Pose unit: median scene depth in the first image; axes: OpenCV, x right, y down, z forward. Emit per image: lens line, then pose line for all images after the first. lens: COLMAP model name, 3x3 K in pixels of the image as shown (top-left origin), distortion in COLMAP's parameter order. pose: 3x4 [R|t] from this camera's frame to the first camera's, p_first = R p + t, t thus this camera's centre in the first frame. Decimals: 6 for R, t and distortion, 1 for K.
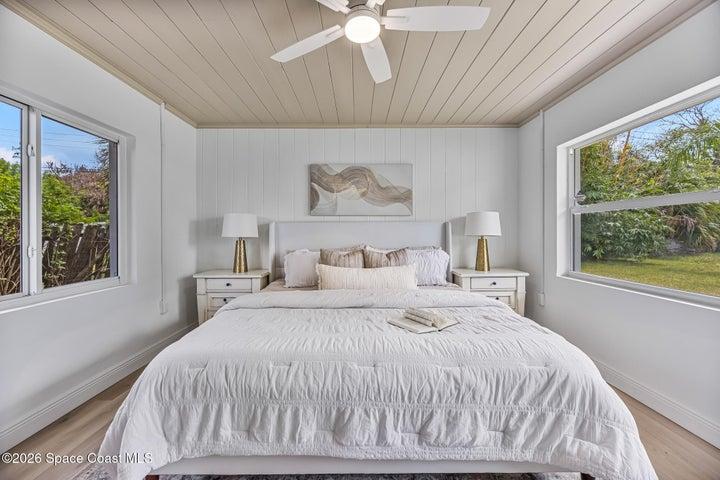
lens RADIAL K [[277.1, 0, 355.8], [0, 277.1, 233.7], [0, 0, 1]] dist [-0.002171, -0.000080]
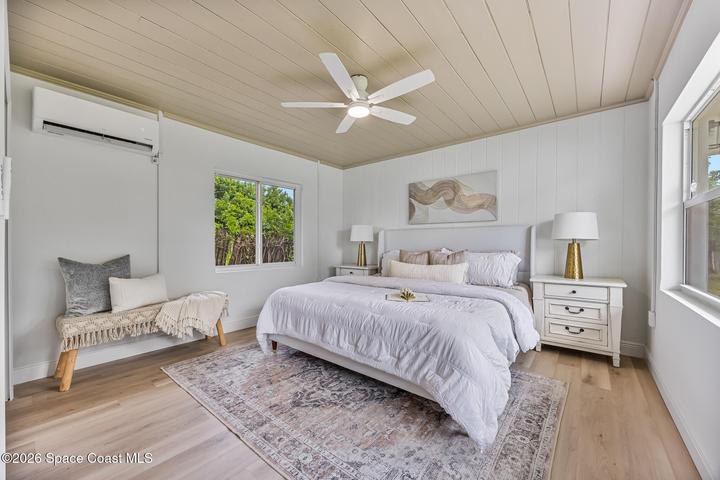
lens RADIAL K [[278.0, 0, 359.3], [0, 278.0, 244.7], [0, 0, 1]] dist [-0.001627, -0.000150]
pose [[0.774251, 0.005491, -0.632855, 0.545172], [-0.002697, 0.999982, 0.005377, 0.024040], [0.632873, -0.002456, 0.774252, -0.144926]]
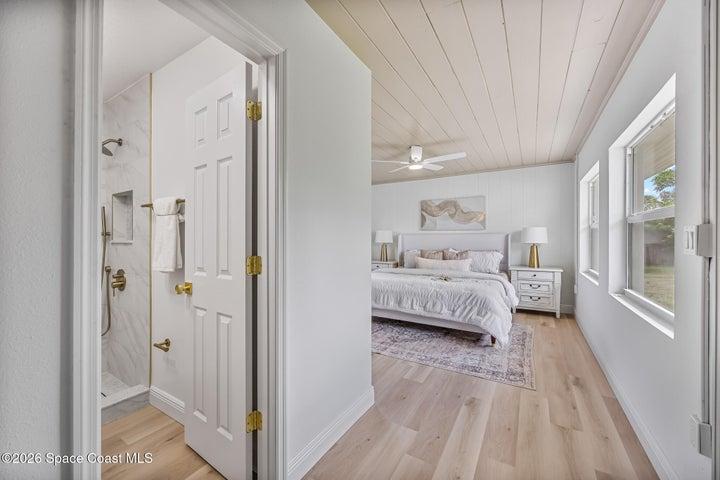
lens RADIAL K [[279.8, 0, 360.0], [0, 279.8, 237.2], [0, 0, 1]] dist [0.000221, 0.000033]
pose [[0.853831, 0.000374, -0.520551, 0.493764], [-0.001768, 0.999996, -0.002180, -0.022298], [0.520548, 0.002782, 0.853828, -0.811499]]
